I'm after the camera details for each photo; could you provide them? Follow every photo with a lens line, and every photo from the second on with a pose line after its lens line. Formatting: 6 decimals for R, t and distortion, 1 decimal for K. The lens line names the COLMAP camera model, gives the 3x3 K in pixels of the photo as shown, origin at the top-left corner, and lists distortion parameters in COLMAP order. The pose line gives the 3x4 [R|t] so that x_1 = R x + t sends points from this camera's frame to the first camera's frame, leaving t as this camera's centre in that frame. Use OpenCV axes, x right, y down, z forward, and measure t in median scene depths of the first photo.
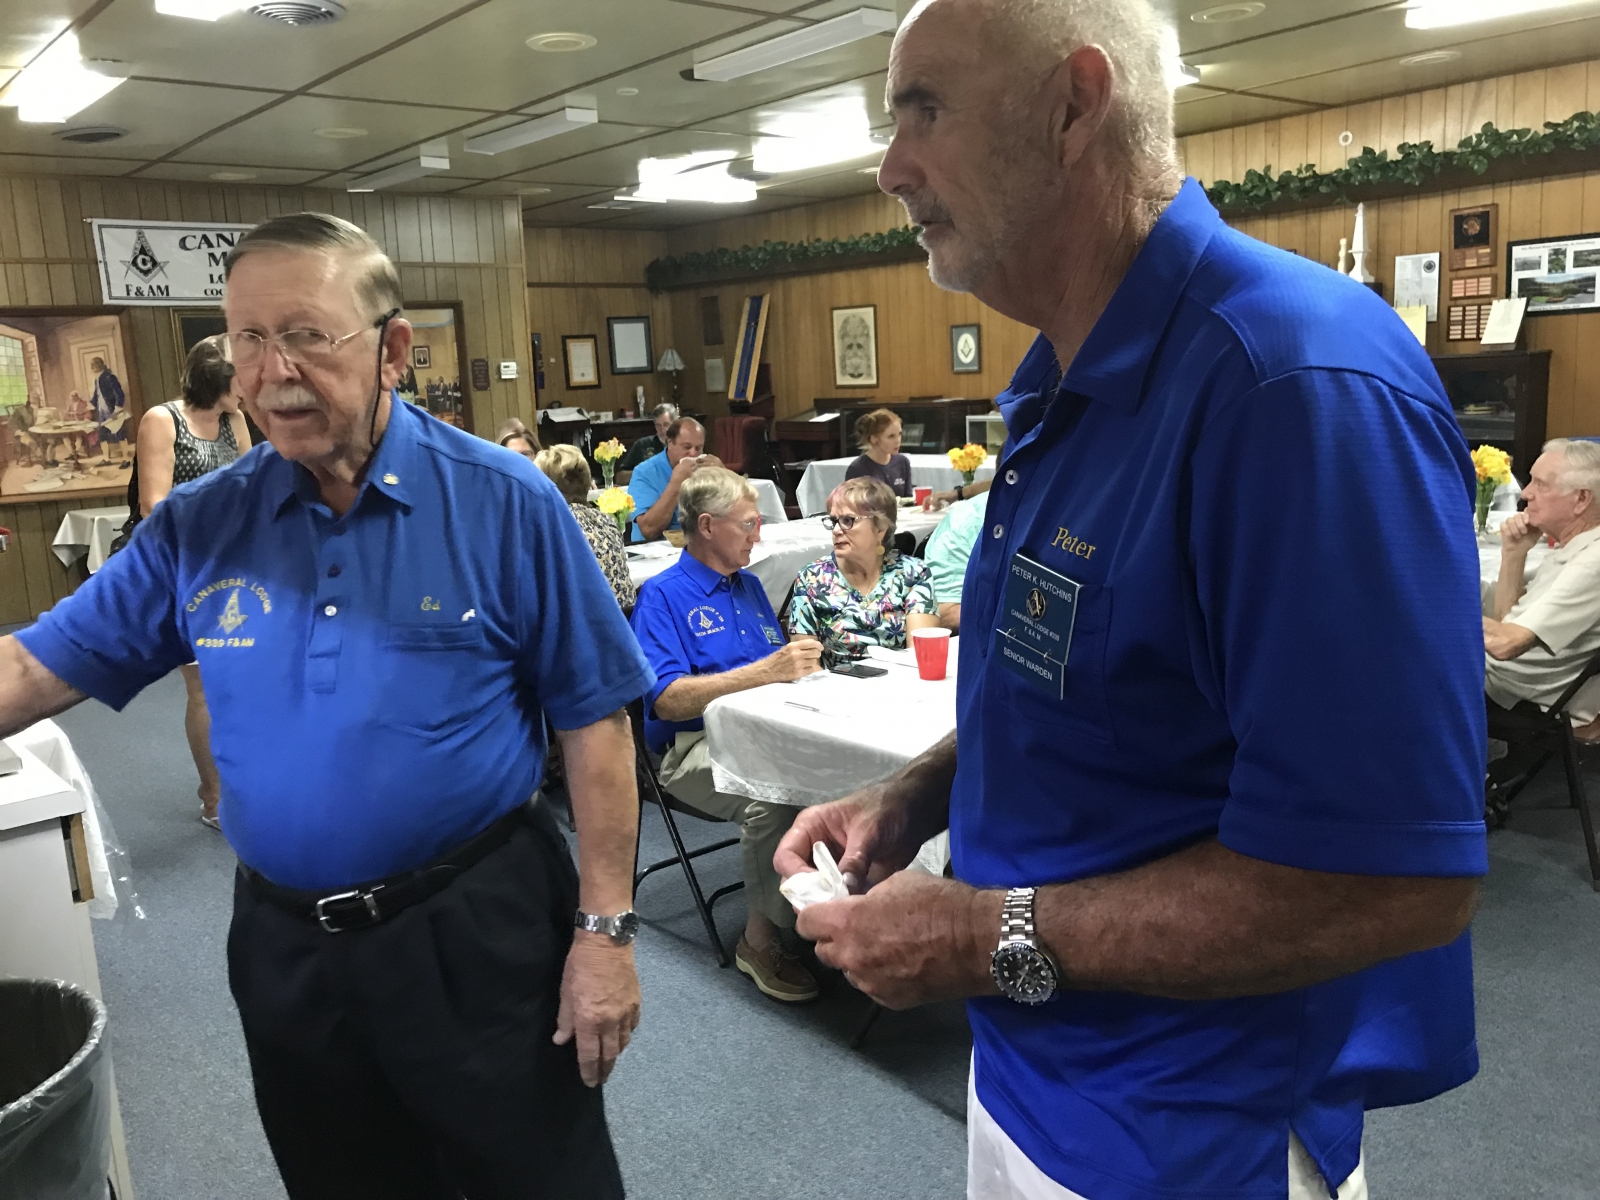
lens RADIAL K [[1317.9, 0, 800.1], [0, 1317.9, 606.6], [0, 0, 1]] dist [0.023755, -0.011010]
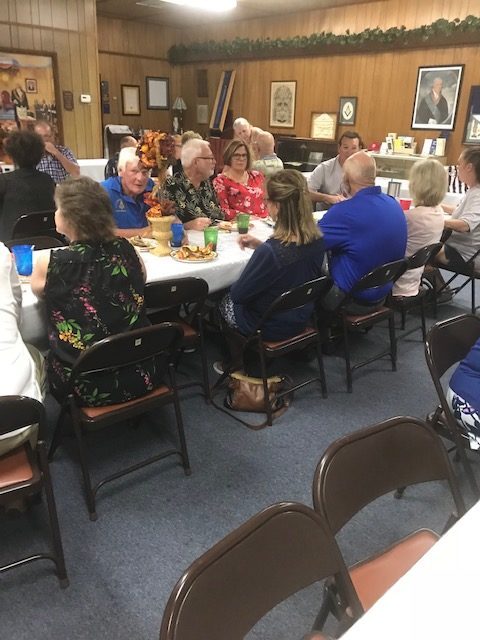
lens RADIAL K [[527.1, 0, 241.4], [0, 527.1, 313.8], [0, 0, 1]] dist [0.023755, -0.011010]
pose [[0.996280, 0.071637, 0.047907, -0.028579], [-0.078969, 0.981458, 0.174652, -0.037650], [-0.034507, -0.177786, 0.983464, 0.236879]]
